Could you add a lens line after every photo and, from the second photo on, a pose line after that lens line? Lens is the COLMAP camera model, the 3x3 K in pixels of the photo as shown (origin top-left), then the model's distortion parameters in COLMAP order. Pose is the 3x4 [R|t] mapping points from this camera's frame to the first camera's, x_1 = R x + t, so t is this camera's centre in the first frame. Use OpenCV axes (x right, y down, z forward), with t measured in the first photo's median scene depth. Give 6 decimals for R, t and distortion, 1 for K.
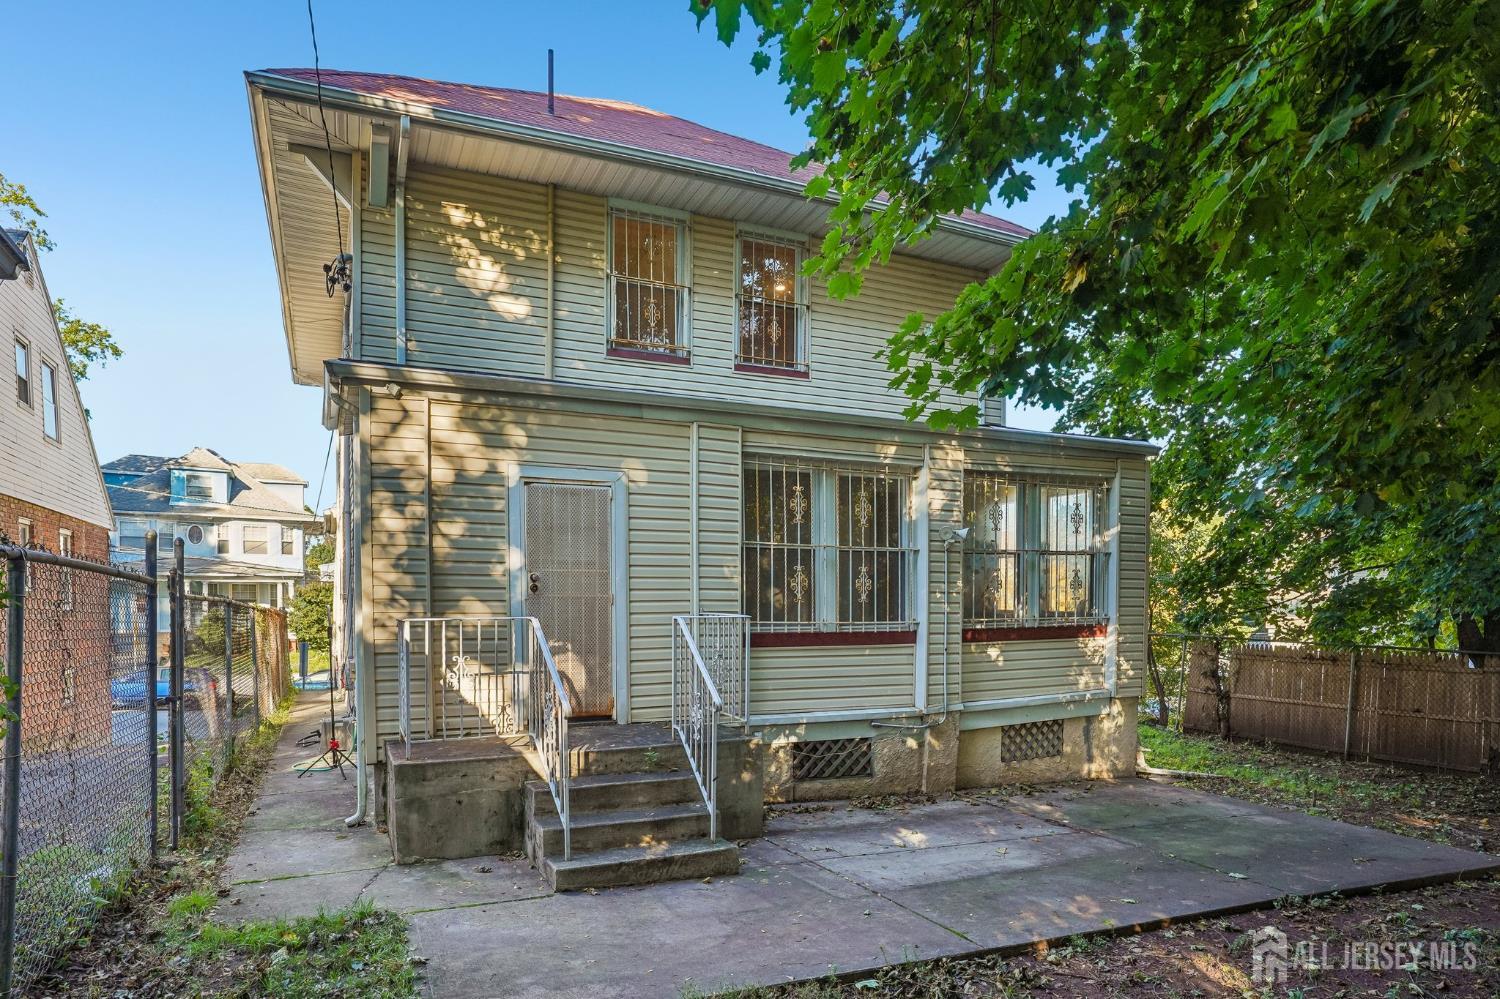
lens RADIAL K [[887.4, 0, 750.0], [0, 887.4, 620.4], [0, 0, 1]] dist [-0.003606, -0.000512]
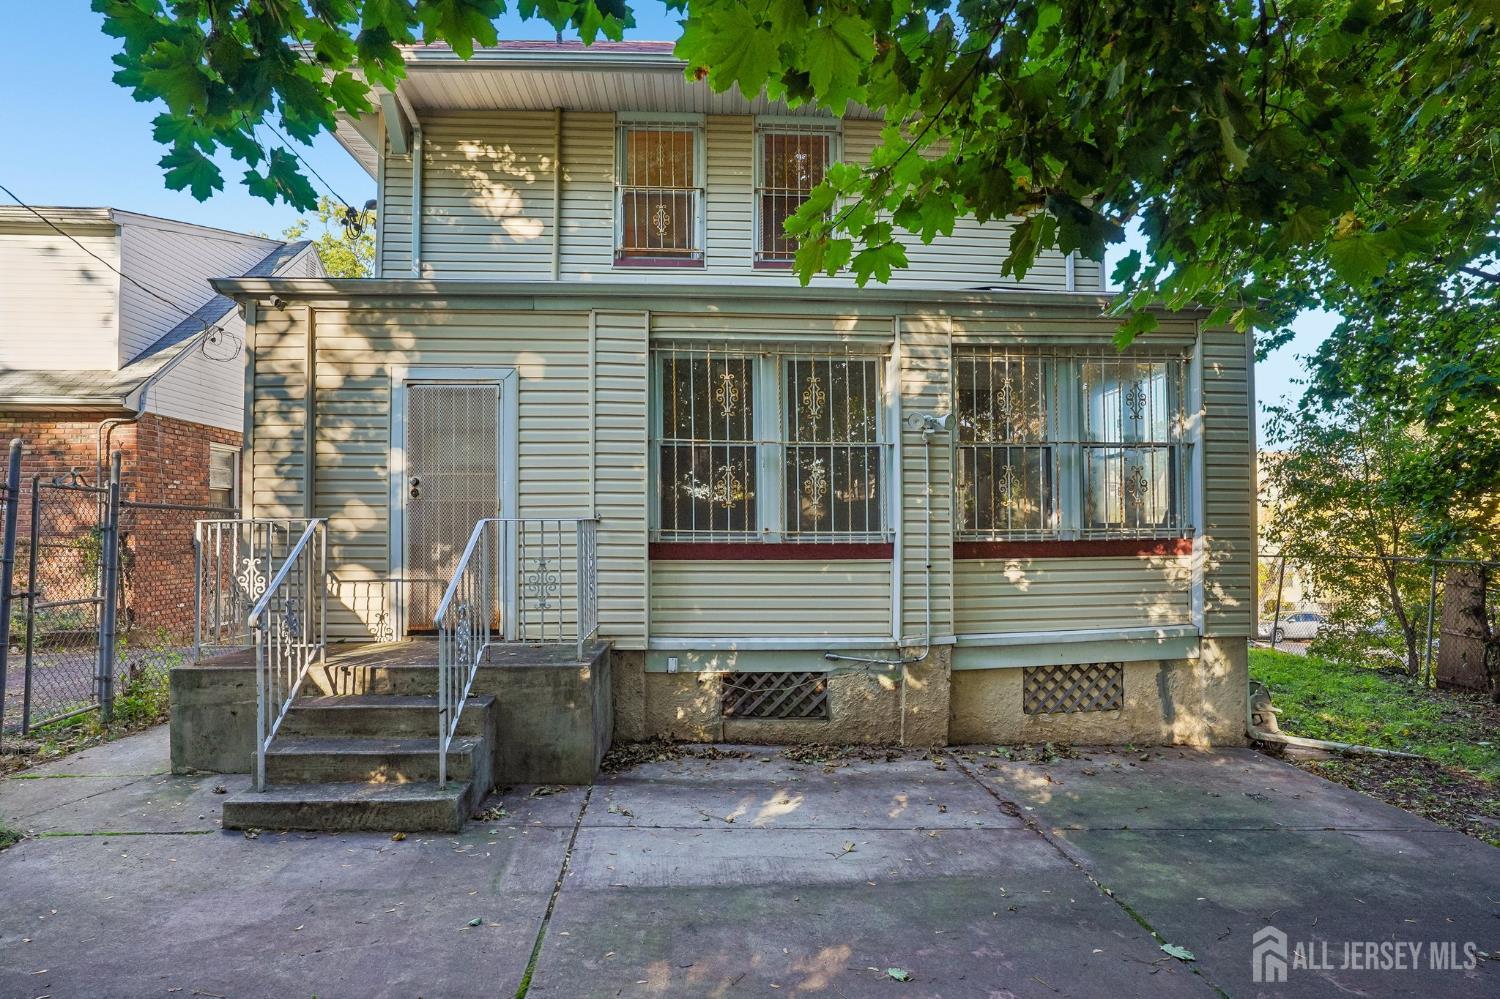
lens RADIAL K [[795.6, 0, 750.0], [0, 795.6, 499.5], [0, 0, 1]] dist [-0.036517, 0.021042]
pose [[0.933455, -0.014768, -0.358392, 0.336981], [-0.006799, 0.998244, -0.058844, 0.015816], [0.358631, 0.057365, 0.931715, 0.277734]]
